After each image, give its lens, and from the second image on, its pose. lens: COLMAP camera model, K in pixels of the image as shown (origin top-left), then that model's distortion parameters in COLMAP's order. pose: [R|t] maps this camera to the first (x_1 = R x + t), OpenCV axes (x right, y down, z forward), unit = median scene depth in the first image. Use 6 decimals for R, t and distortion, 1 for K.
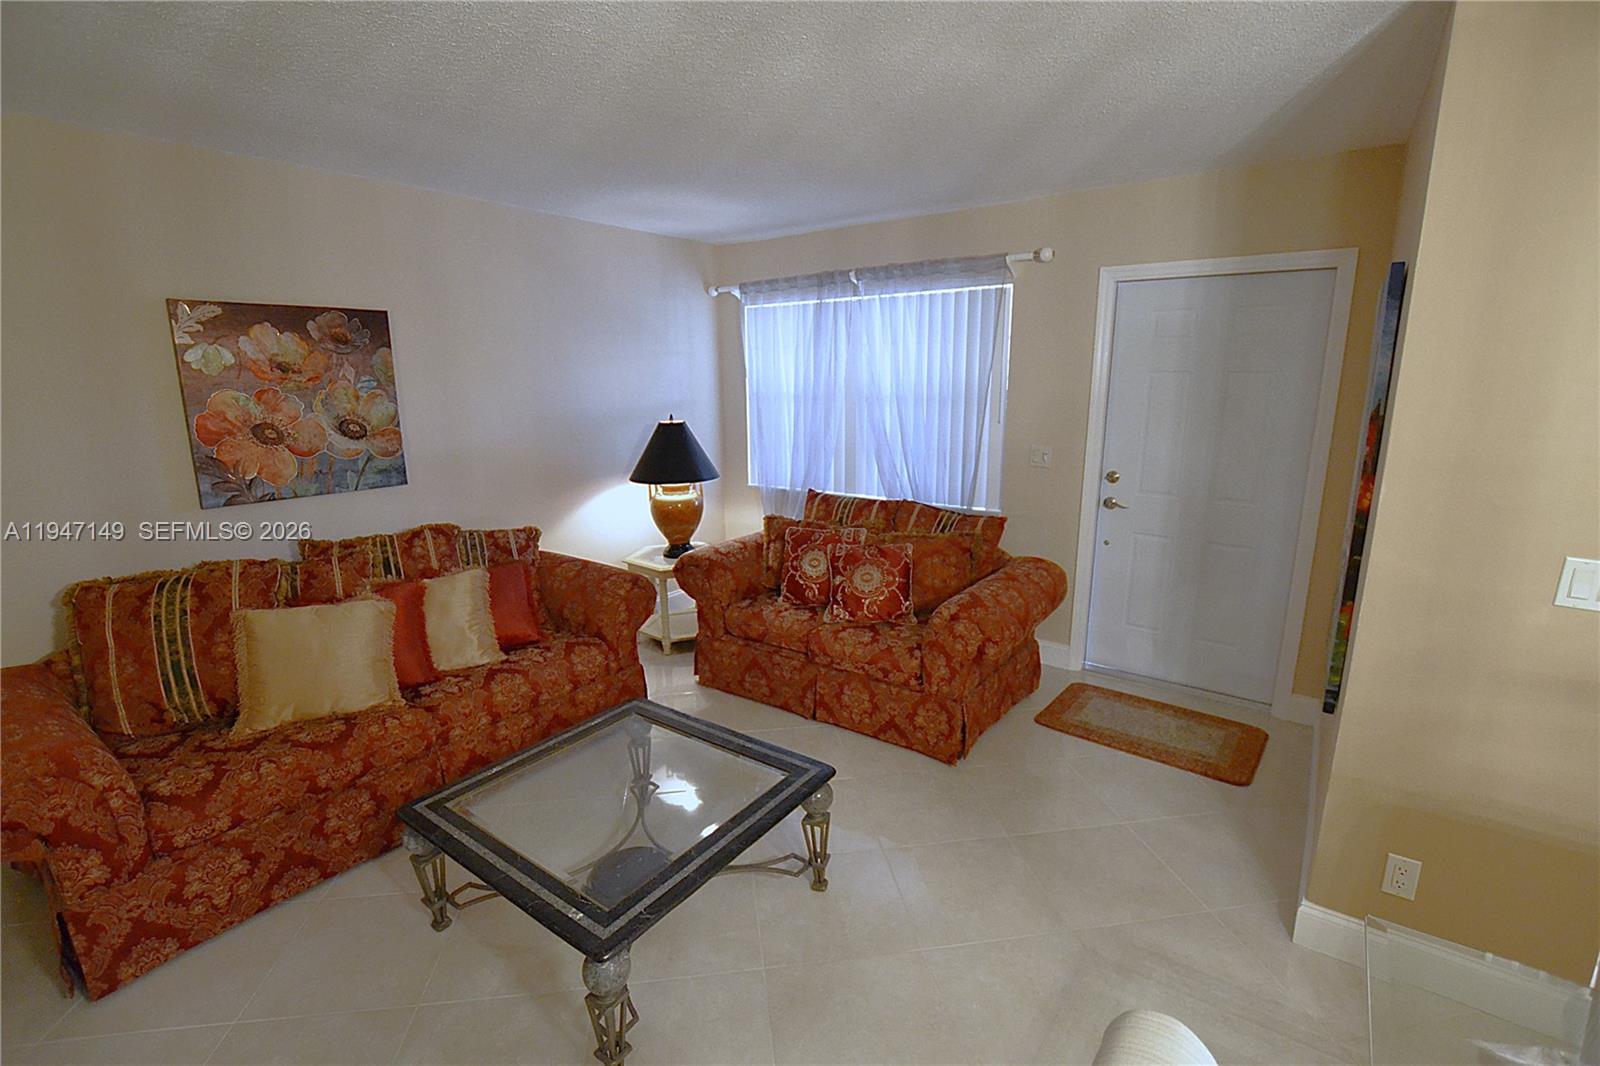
lens RADIAL K [[714.3, 0, 797.9], [0, 714.3, 532.9], [0, 0, 1]] dist [-0.033655, 0.003821]
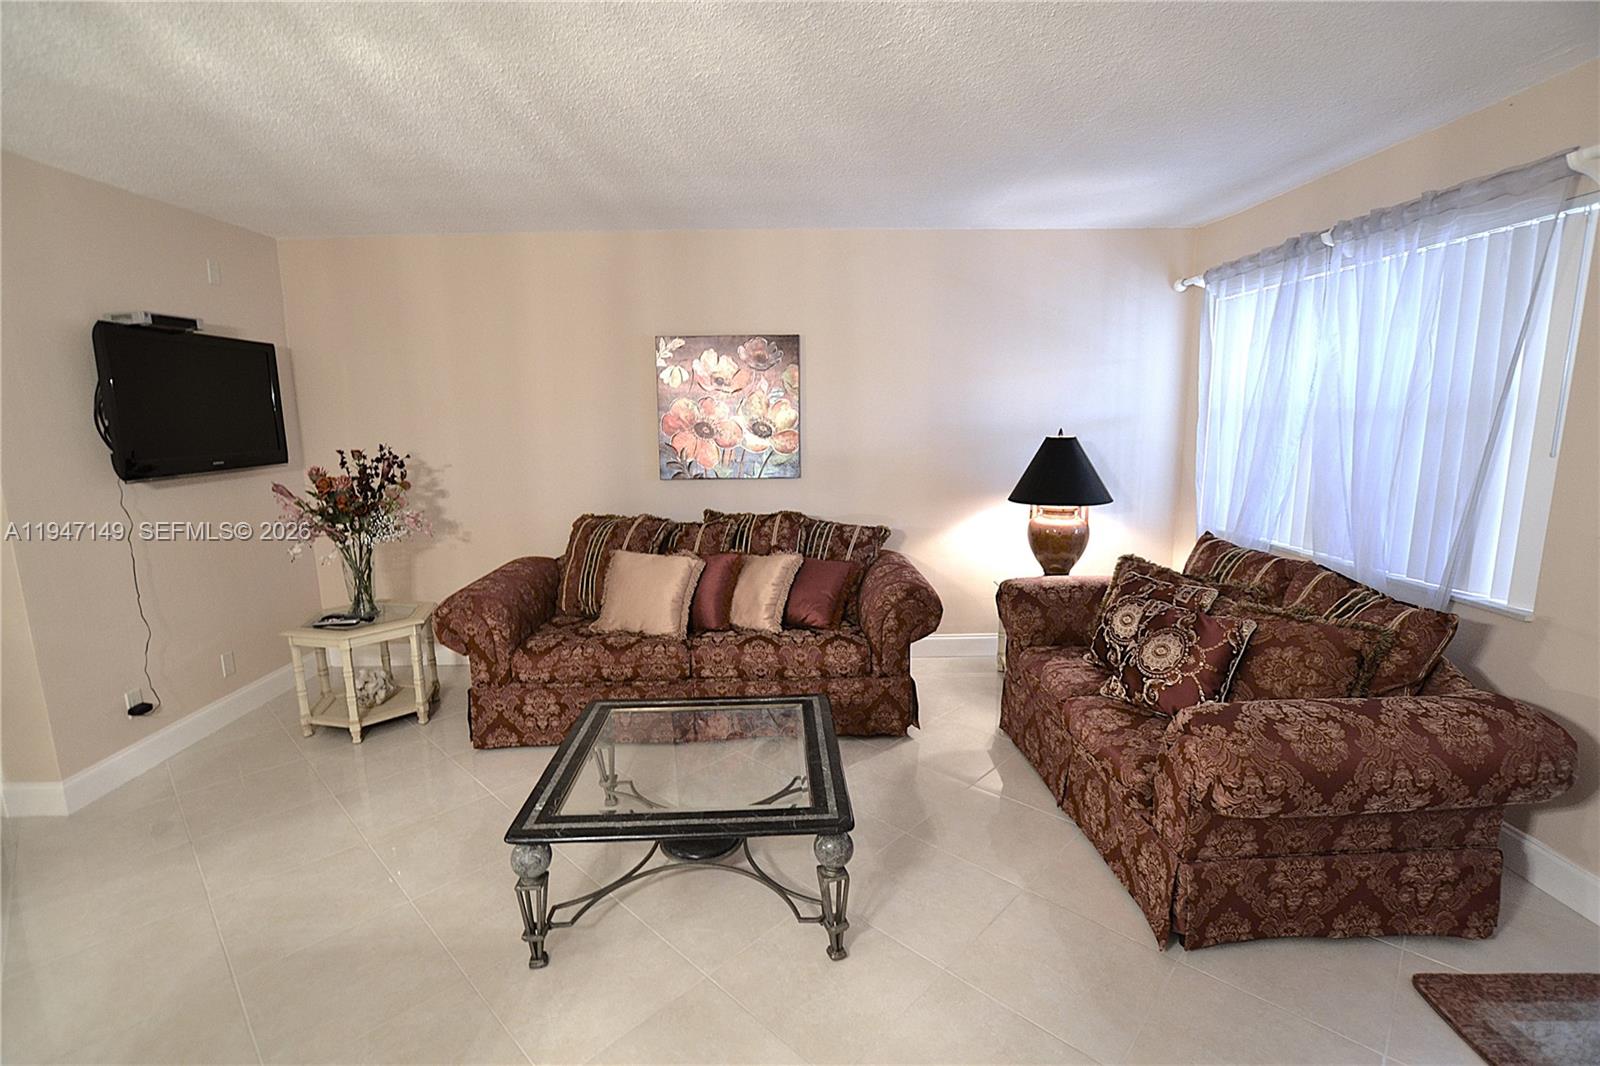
lens RADIAL K [[716.0, 0, 800.0], [0, 716.0, 533.0], [0, 0, 1]] dist [-0.050001, 0.015605]
pose [[0.615368, 0.132666, -0.776995, 0.429096], [-0.160785, 0.986136, 0.041036, -0.027422], [0.771667, 0.099677, 0.628168, 0.261059]]
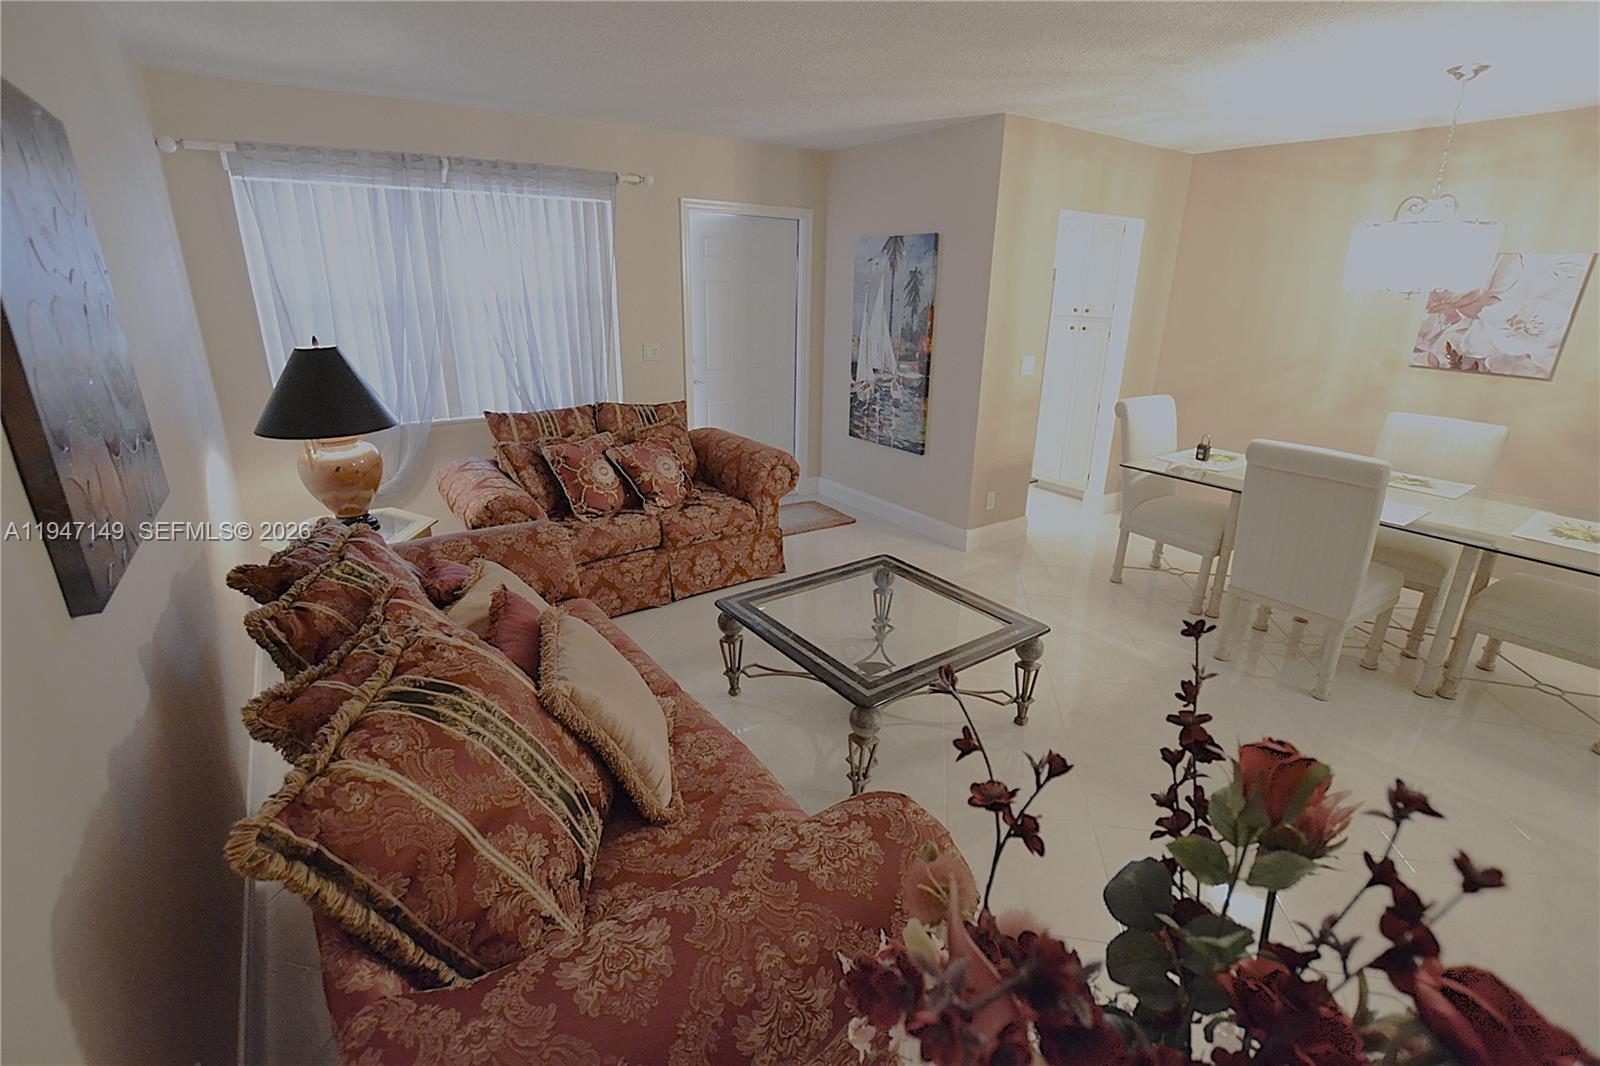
lens RADIAL K [[714.3, 0, 797.9], [0, 714.3, 532.9], [0, 0, 1]] dist [-0.033655, 0.003821]
pose [[0.314992, -0.301768, 0.899842, -0.918705], [0.189074, 0.949054, 0.252085, -0.086385], [-0.930070, 0.090732, 0.356001, 0.428538]]
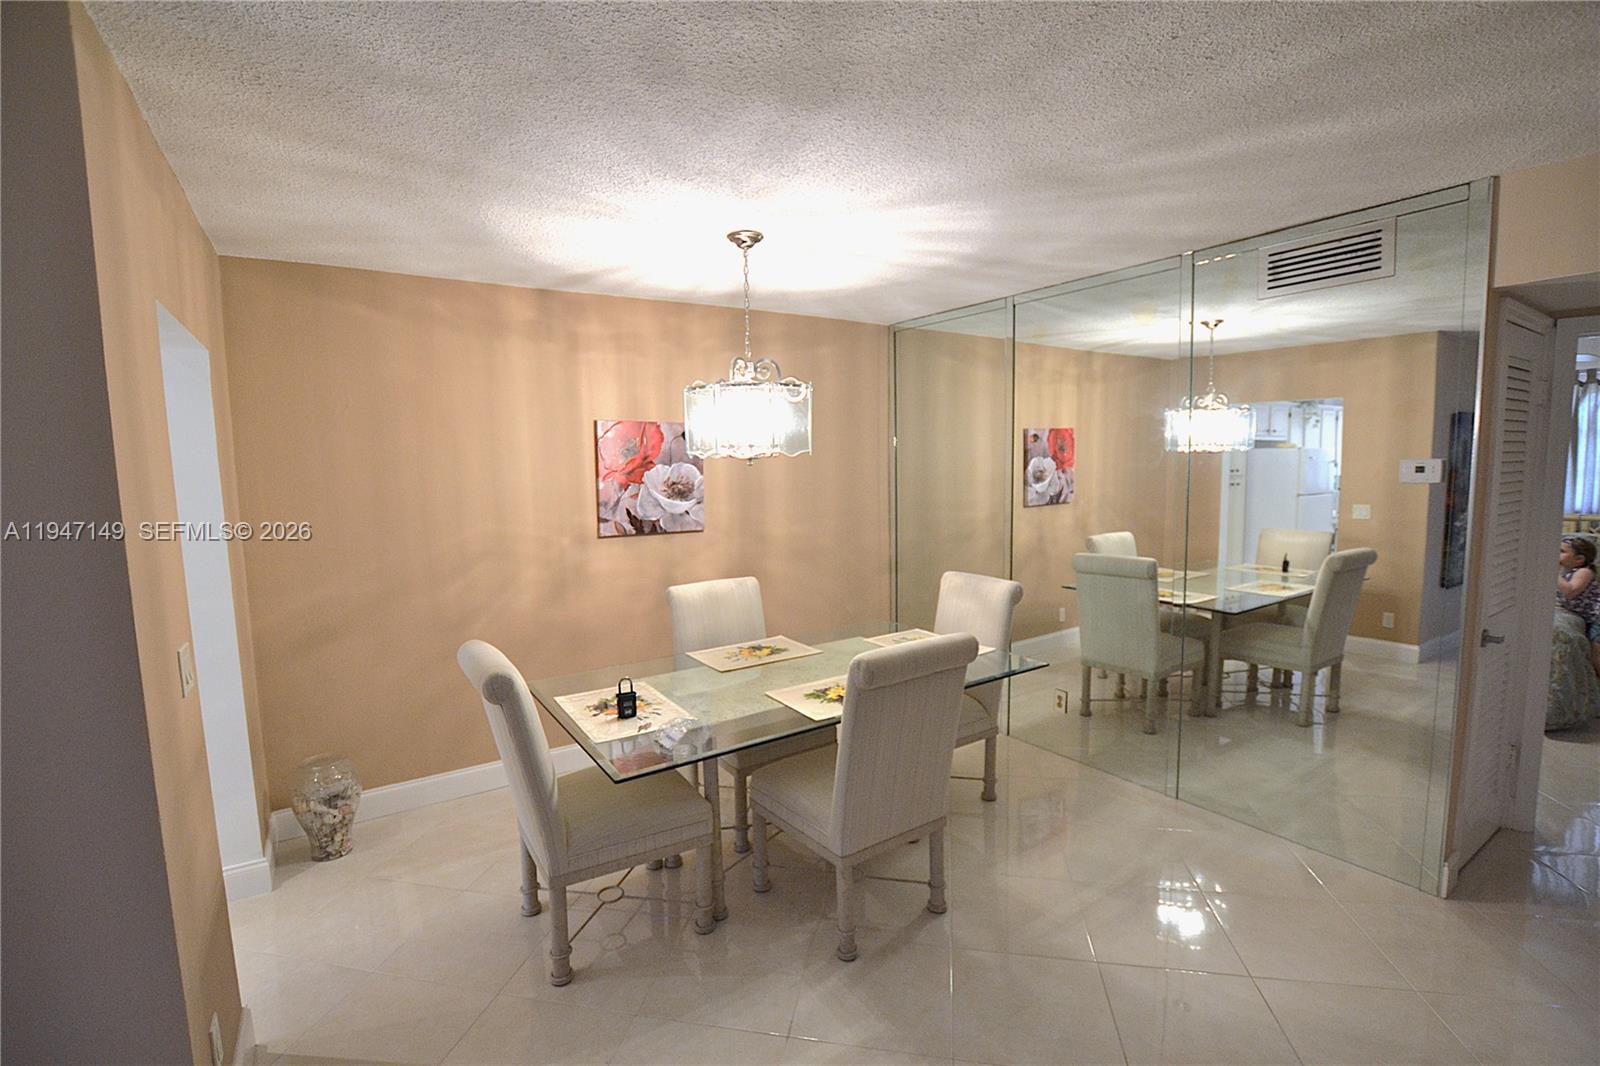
lens RADIAL K [[714.3, 0, 797.9], [0, 714.3, 532.9], [0, 0, 1]] dist [-0.033655, 0.003821]
pose [[-0.937363, -0.007140, 0.348282, -0.080425], [0.102279, 0.950084, 0.294752, -0.166394], [-0.333002, 0.311911, -0.889843, 0.752727]]
